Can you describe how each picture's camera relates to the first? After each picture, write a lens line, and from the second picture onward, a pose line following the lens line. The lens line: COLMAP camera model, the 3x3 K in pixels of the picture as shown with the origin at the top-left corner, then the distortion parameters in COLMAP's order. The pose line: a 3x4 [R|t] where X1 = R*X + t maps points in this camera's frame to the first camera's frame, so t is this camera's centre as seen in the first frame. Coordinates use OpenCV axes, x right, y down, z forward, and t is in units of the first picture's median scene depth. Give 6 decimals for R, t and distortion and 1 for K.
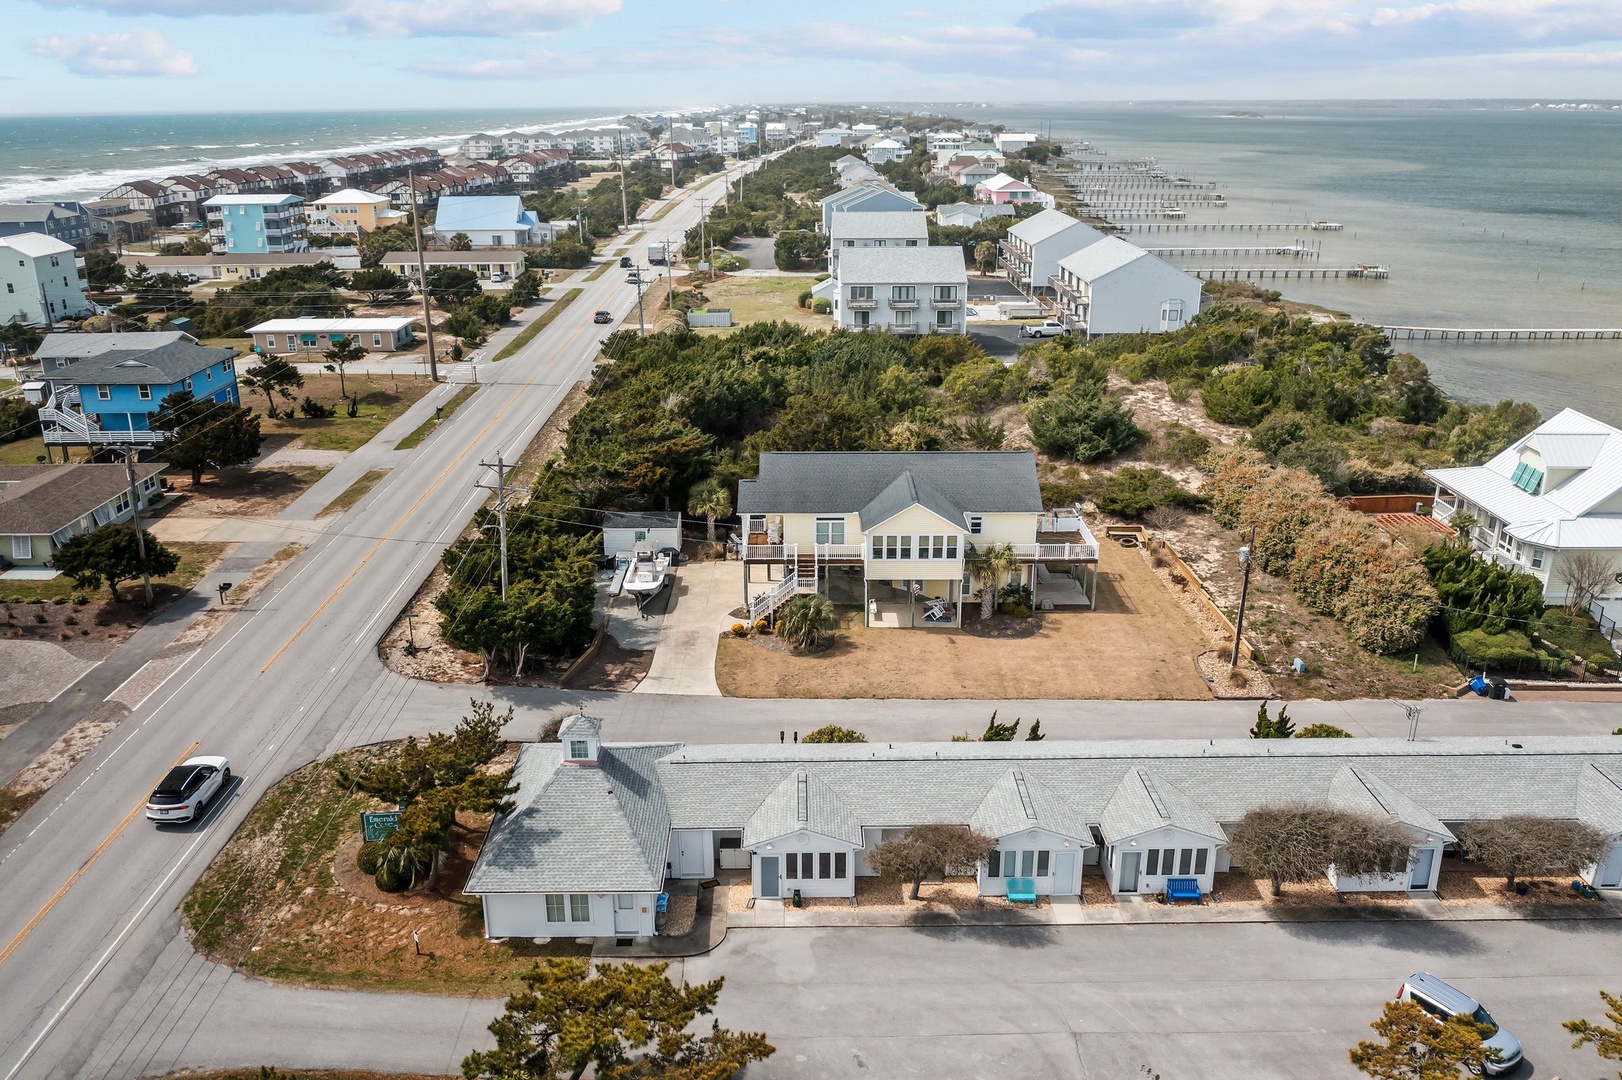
lens RADIAL K [[1289.9, 0, 811.0], [0, 1289.9, 540.0], [0, 0, 1]] dist [-0.025388, 0.009182]
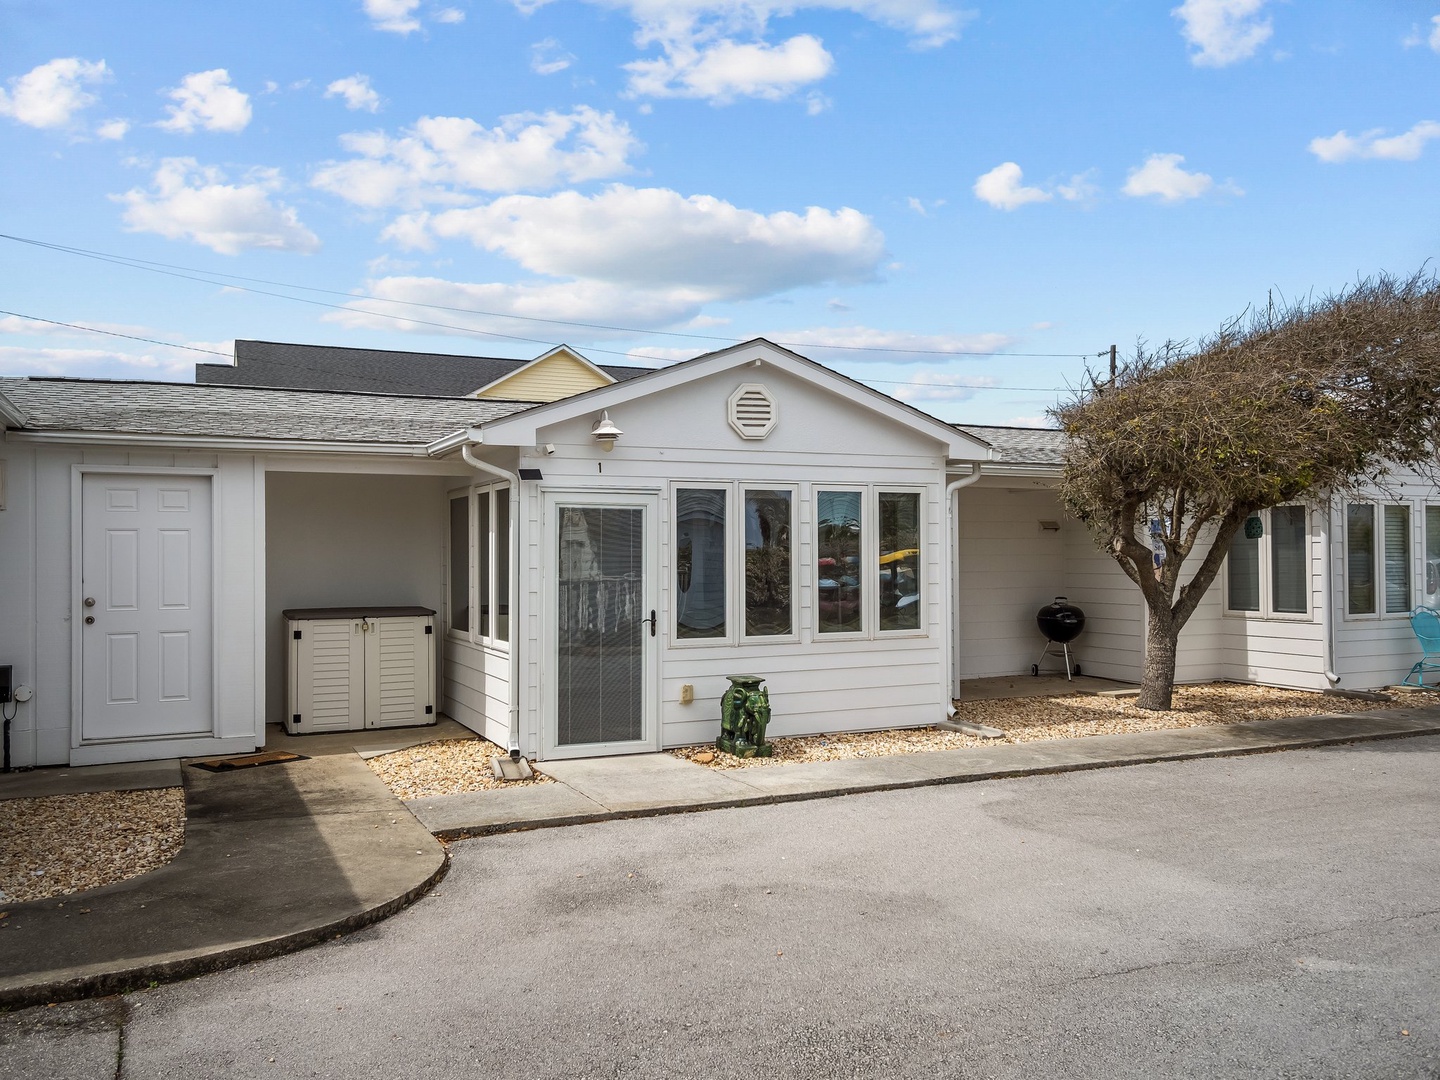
lens RADIAL K [[1168.5, 0, 730.8], [0, 1168.5, 561.3], [0, 0, 1]] dist [0.014297, -0.005419]
pose [[0.907900, -0.007863, 0.419113, -0.087961], [0.142691, 0.945912, -0.291357, 0.304492], [-0.394153, 0.324327, 0.859916, 0.829783]]
